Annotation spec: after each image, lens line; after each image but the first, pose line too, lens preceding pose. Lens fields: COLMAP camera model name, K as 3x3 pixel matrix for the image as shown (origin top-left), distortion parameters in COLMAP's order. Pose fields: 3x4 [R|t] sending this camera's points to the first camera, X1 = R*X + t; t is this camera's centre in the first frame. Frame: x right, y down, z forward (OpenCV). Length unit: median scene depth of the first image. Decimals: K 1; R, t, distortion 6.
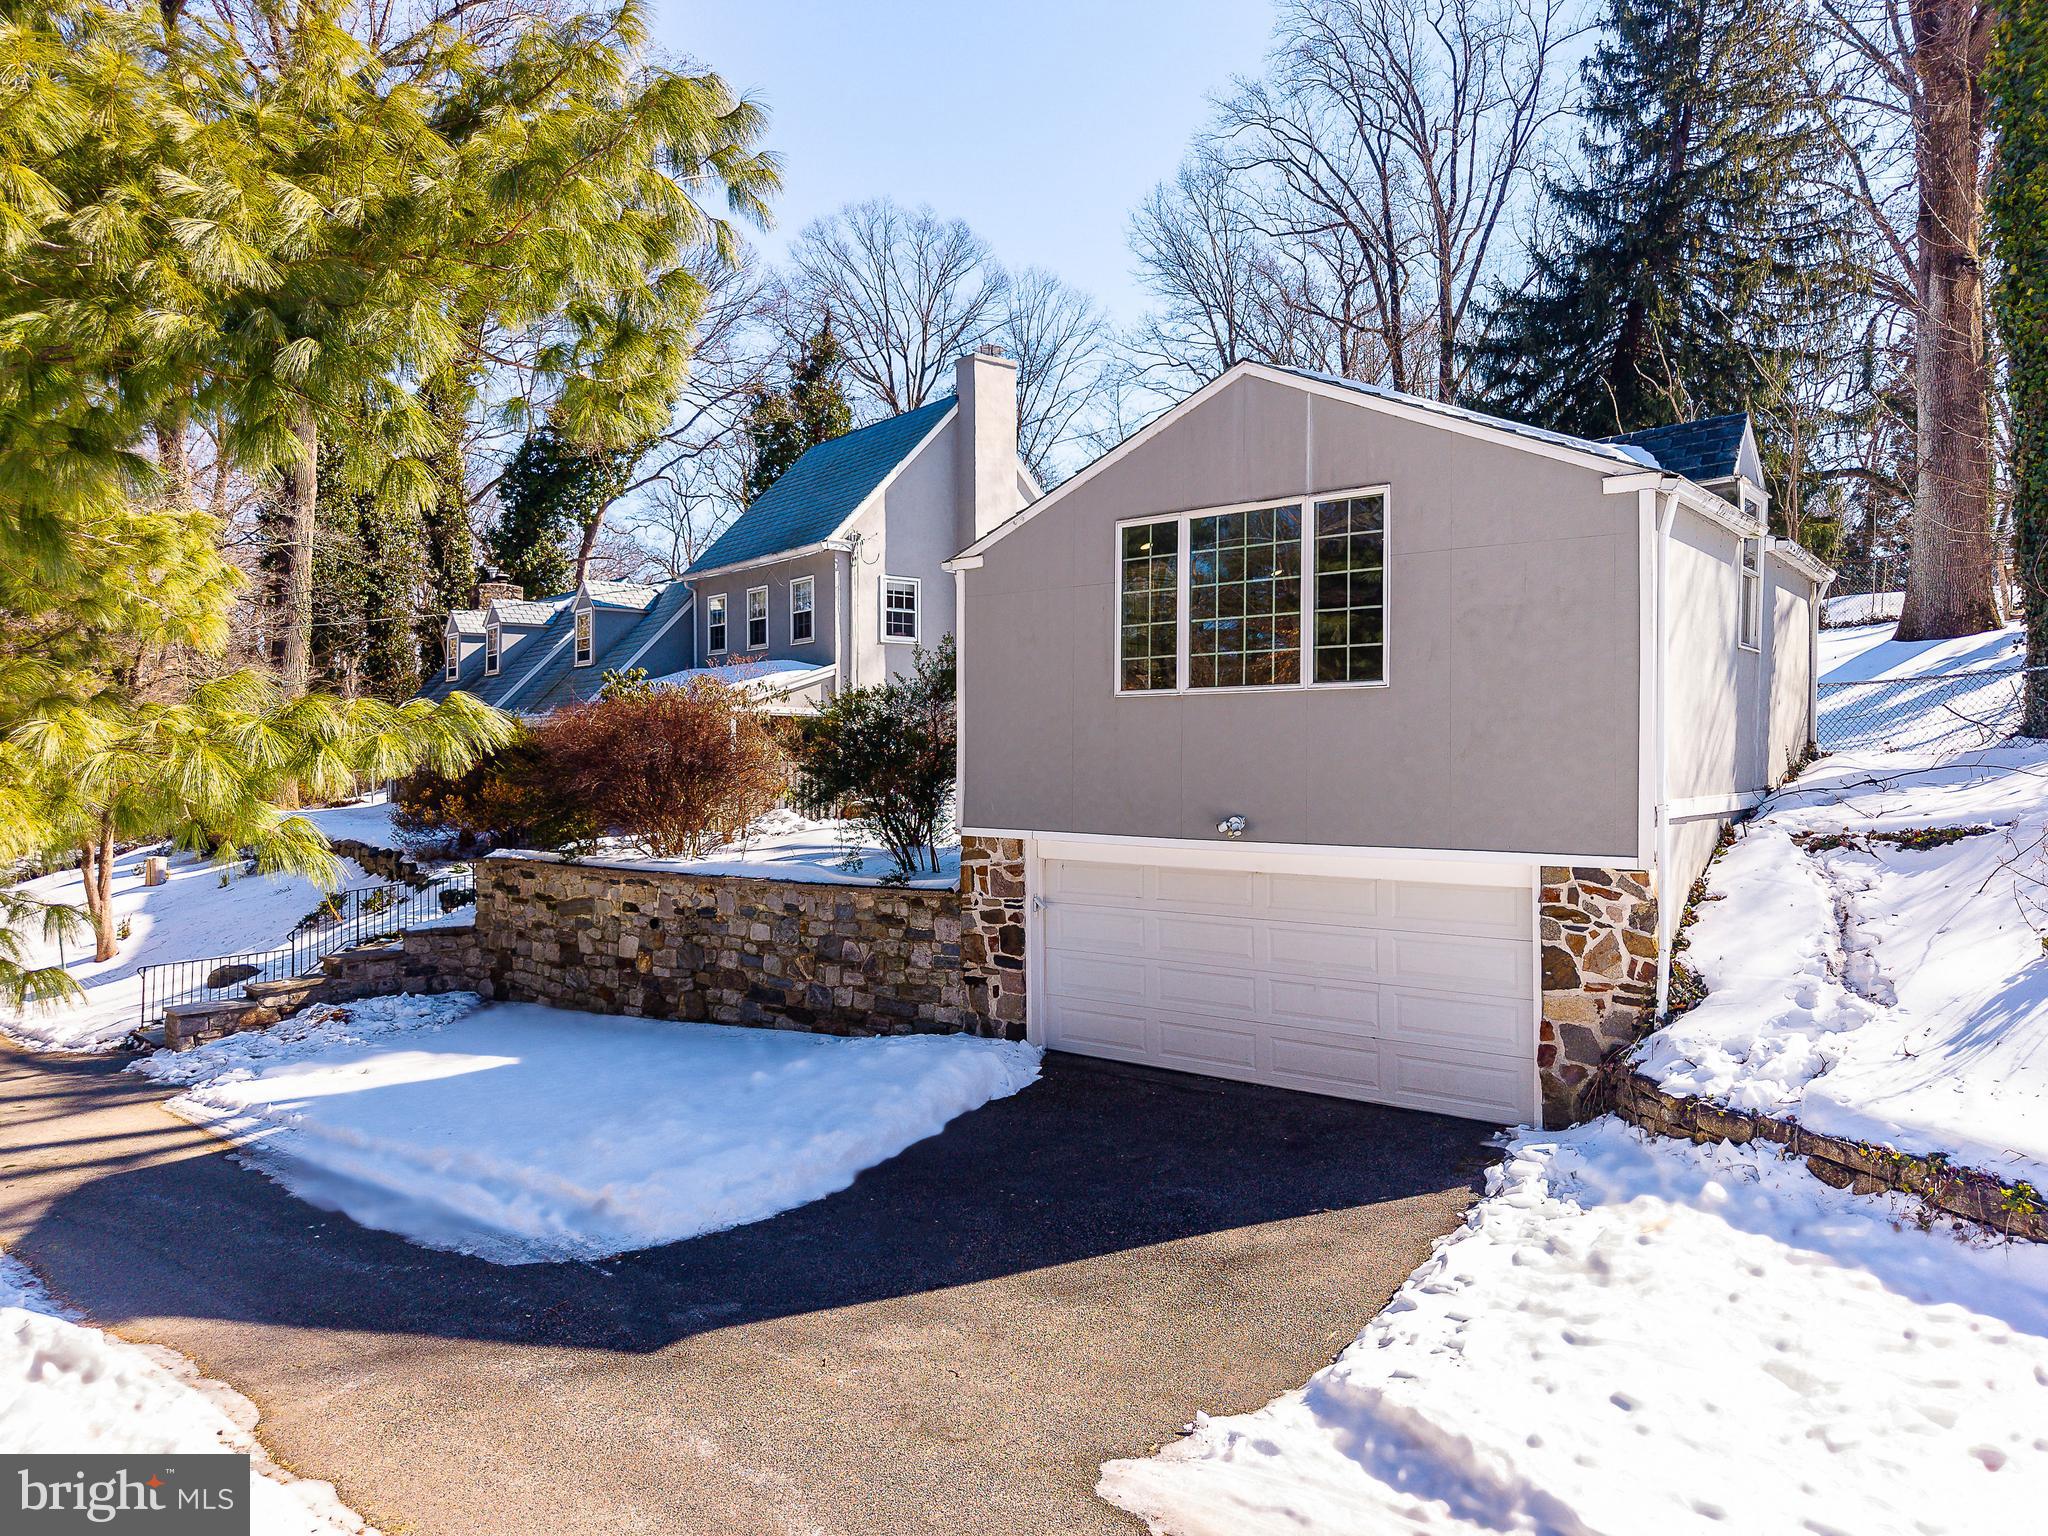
lens RADIAL K [[1530.9, 0, 1058.8], [0, 1530.9, 766.4], [0, 0, 1]] dist [0.093500, -0.236966]
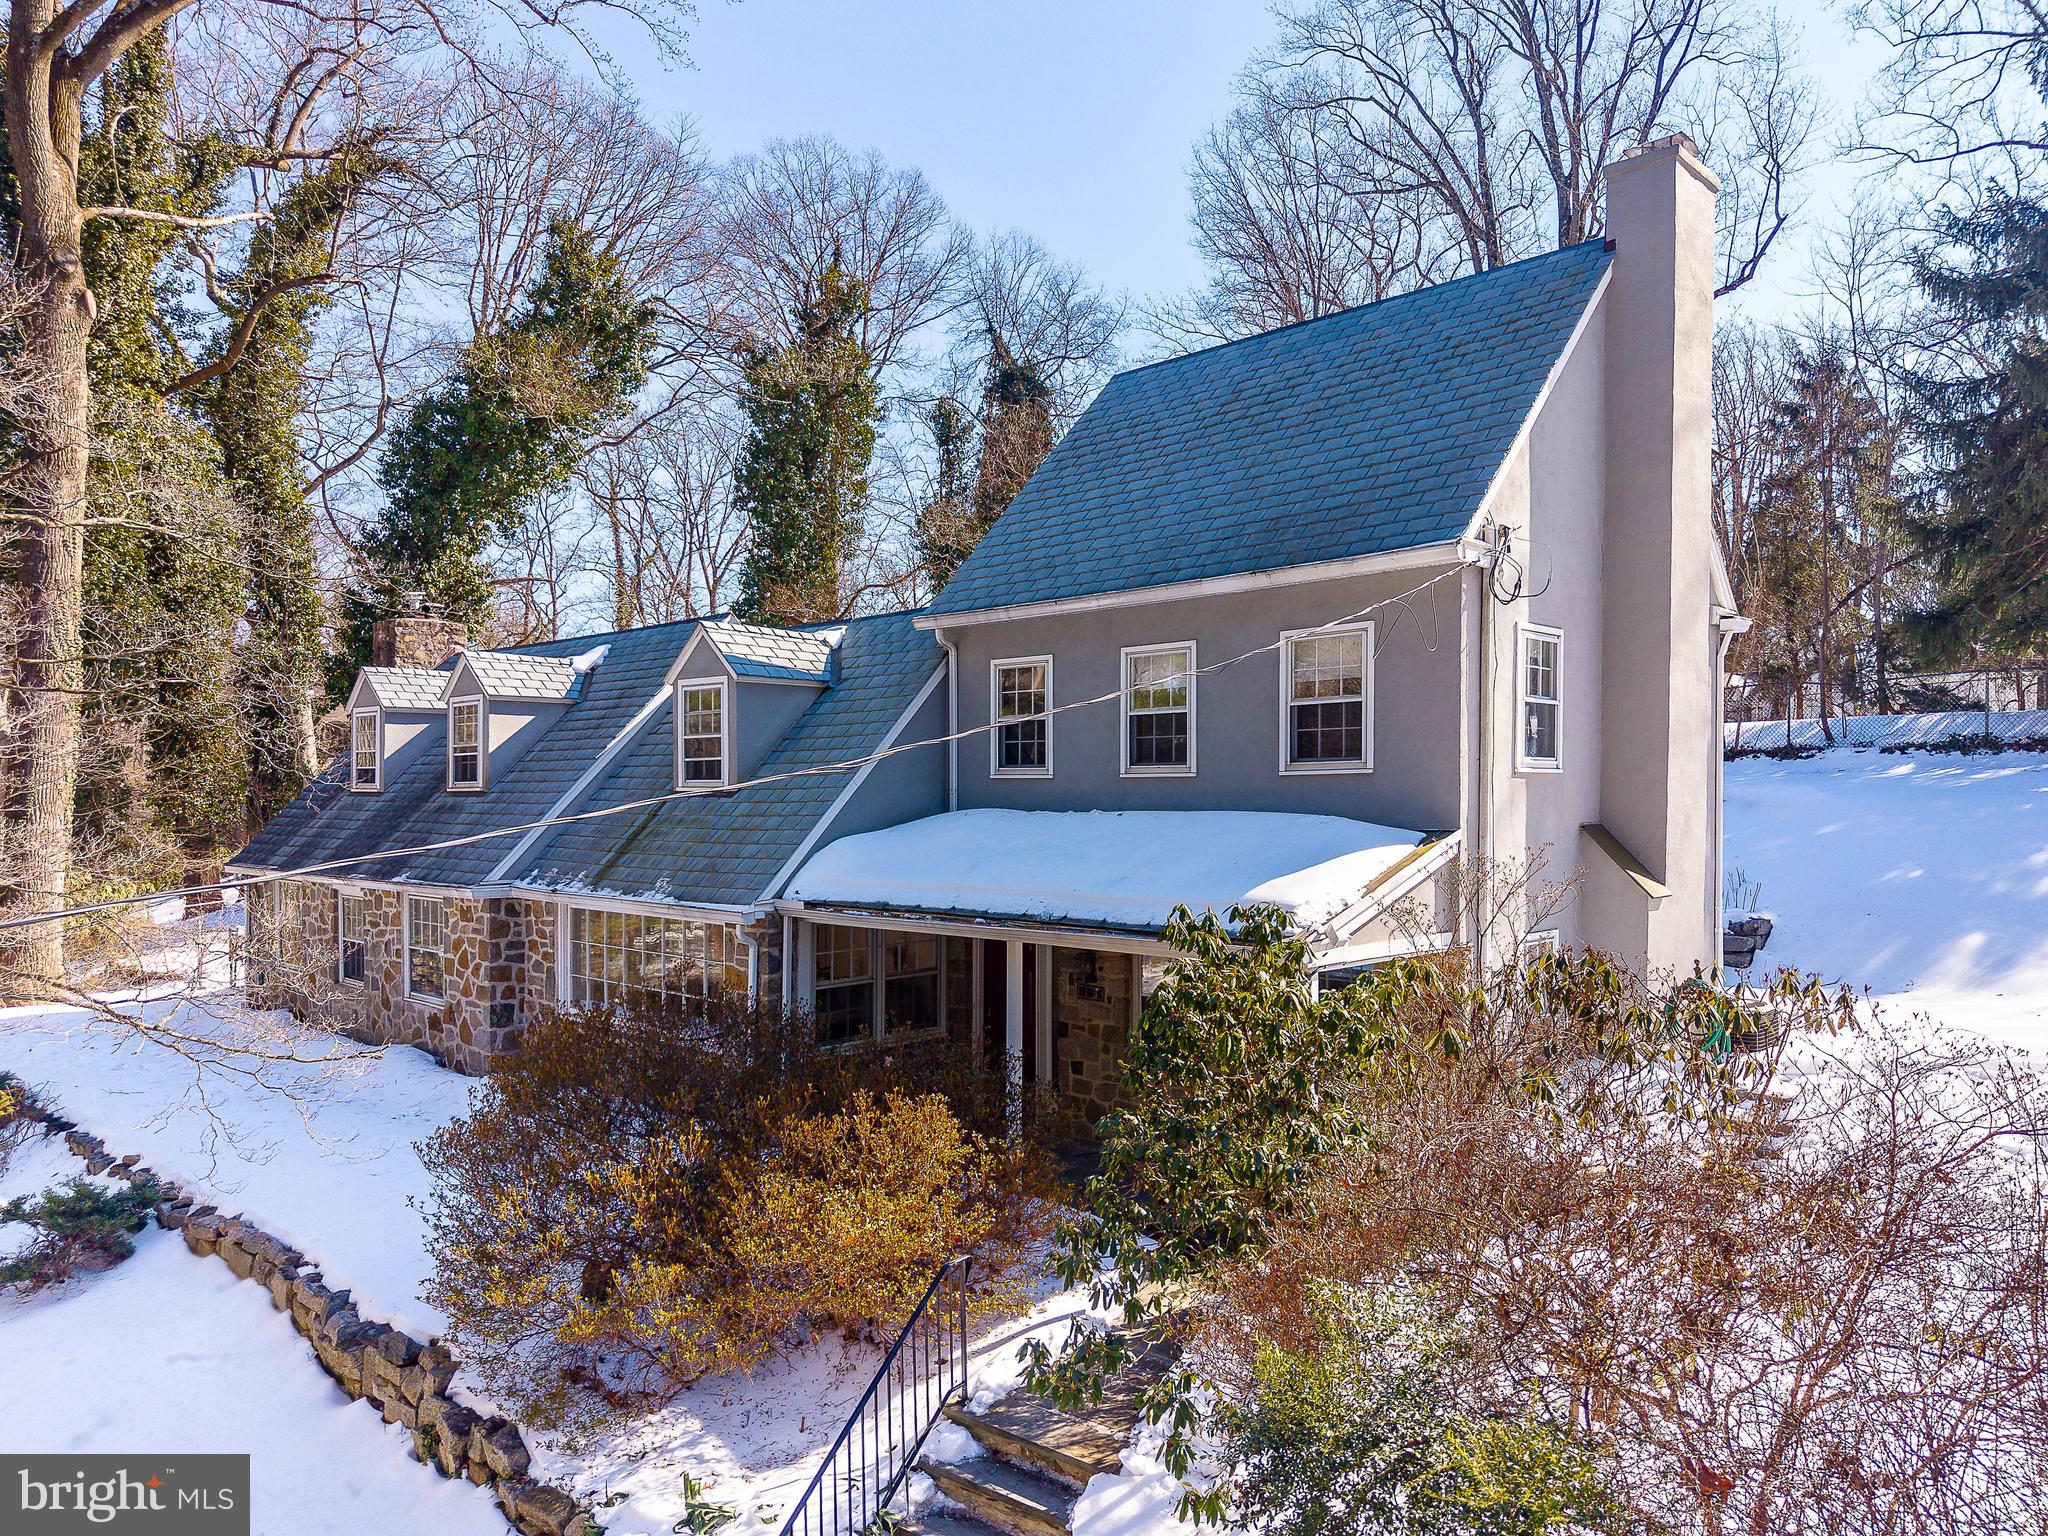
lens RADIAL K [[1425.8, 0, 963.5], [0, 1425.8, 773.9], [0, 0, 1]] dist [0.022009, -0.002526]
pose [[0.990771, -0.000658, 0.135542, -0.328567], [0.001555, 0.999978, -0.006513, -0.077169], [-0.135535, 0.006664, 0.990750, 0.602529]]
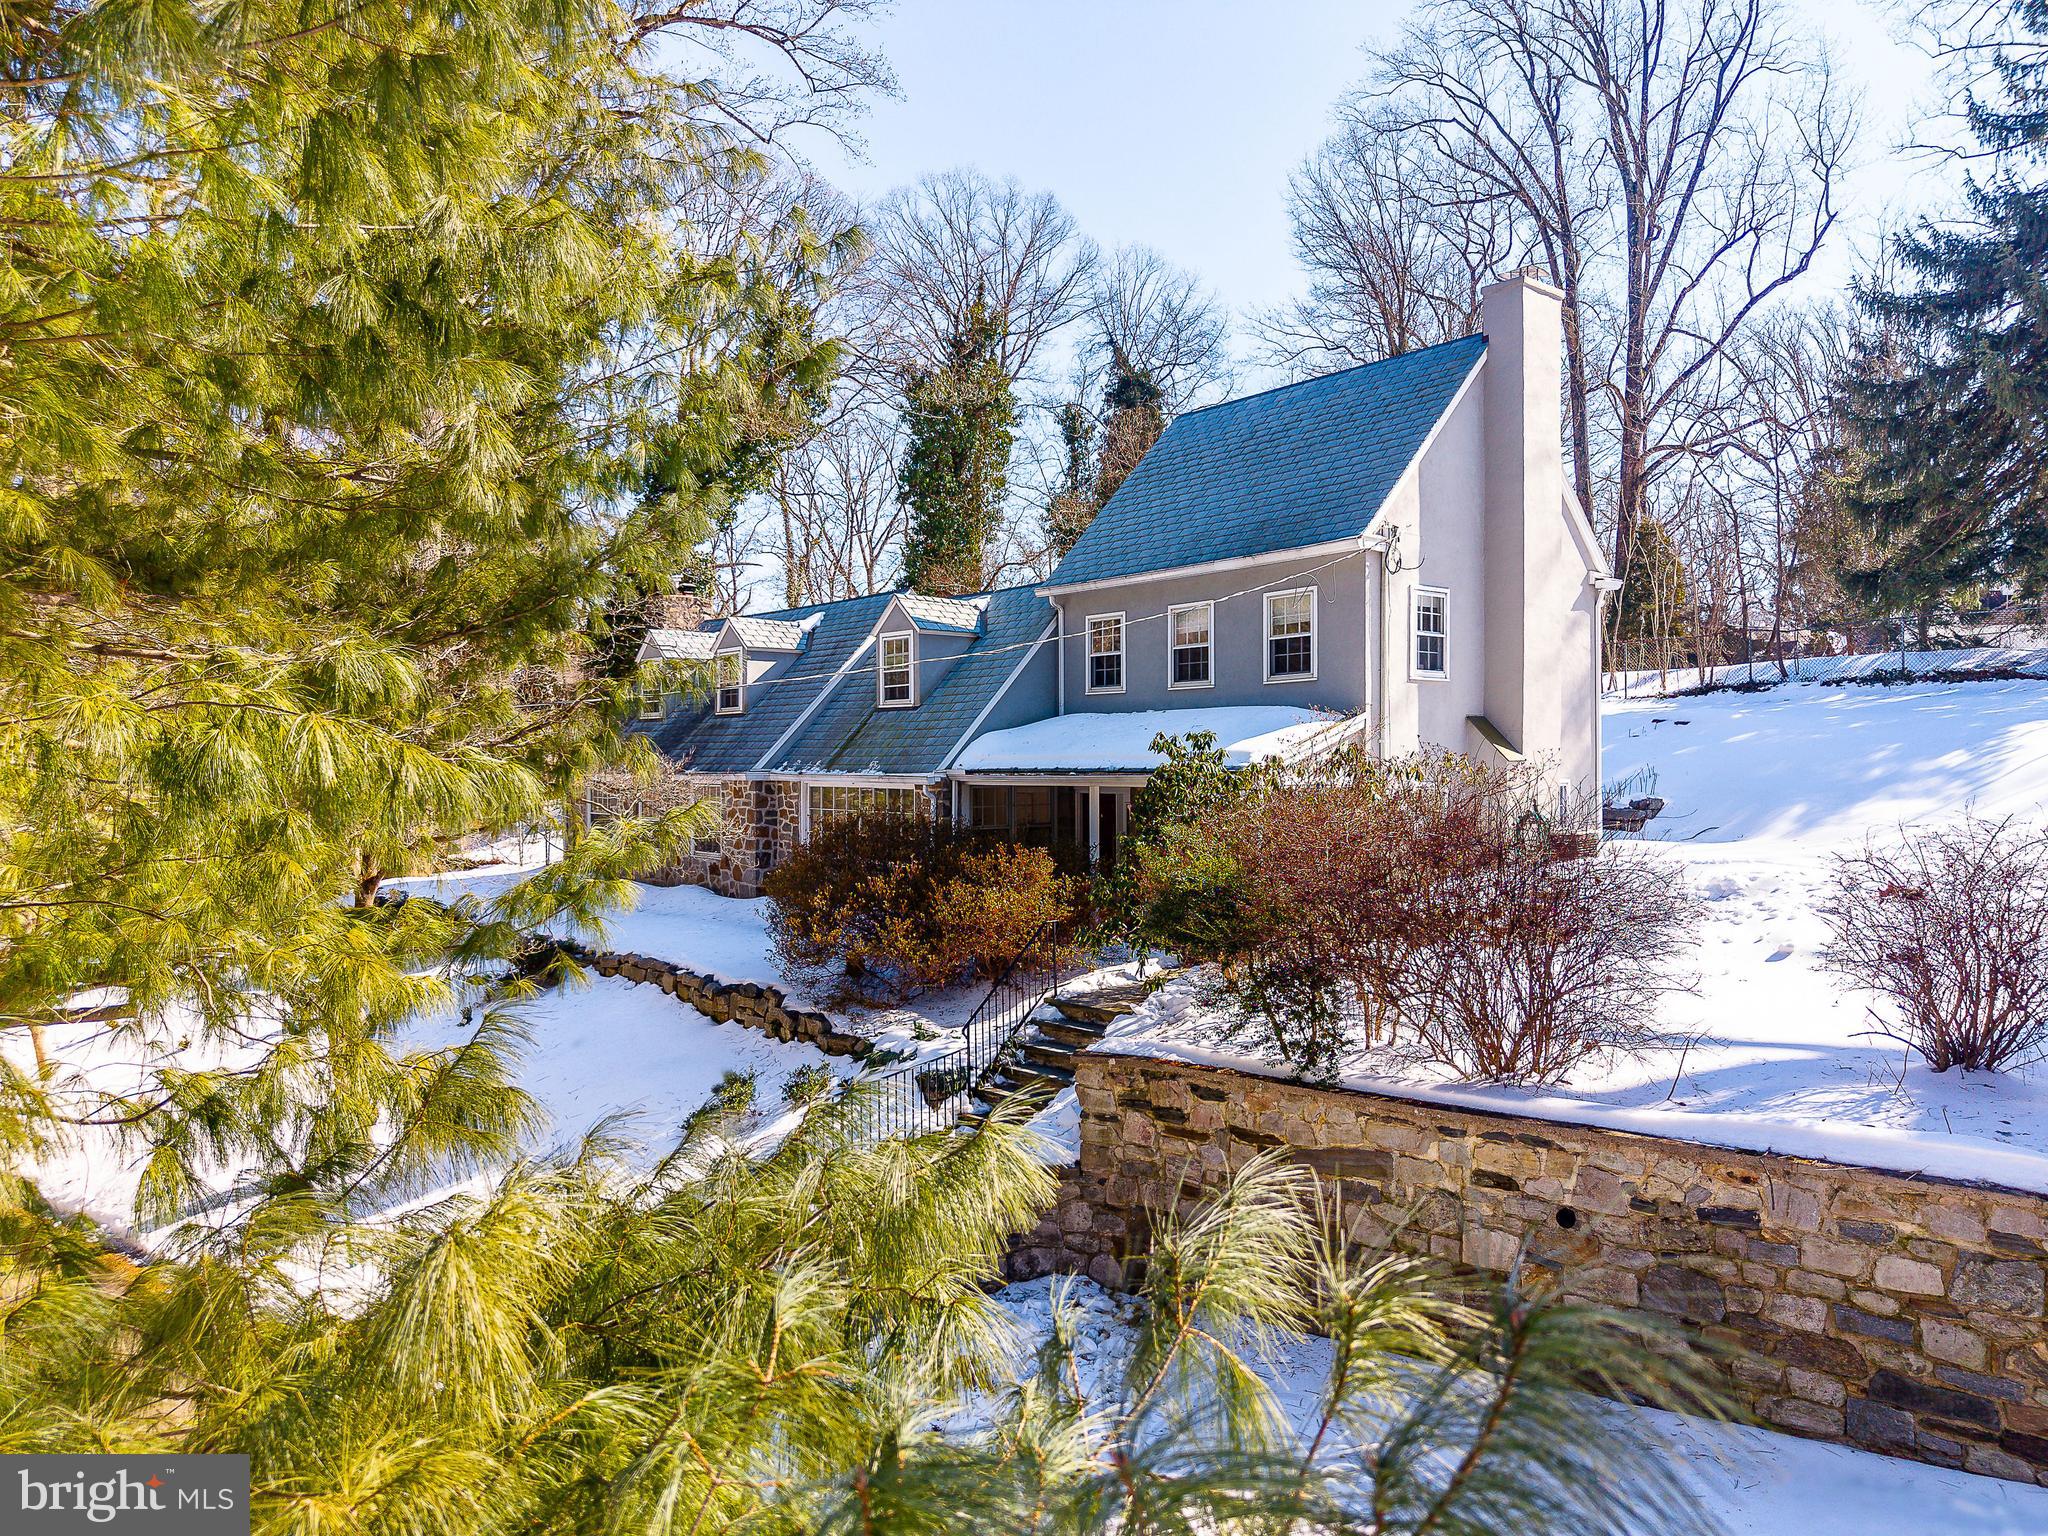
lens RADIAL K [[1425.8, 0, 963.5], [0, 1425.8, 773.9], [0, 0, 1]] dist [0.022009, -0.002526]
pose [[0.999325, -0.006254, 0.036205, -0.344379], [0.005846, 0.999918, 0.011366, -0.045315], [-0.036274, -0.011147, 0.999280, 0.339871]]
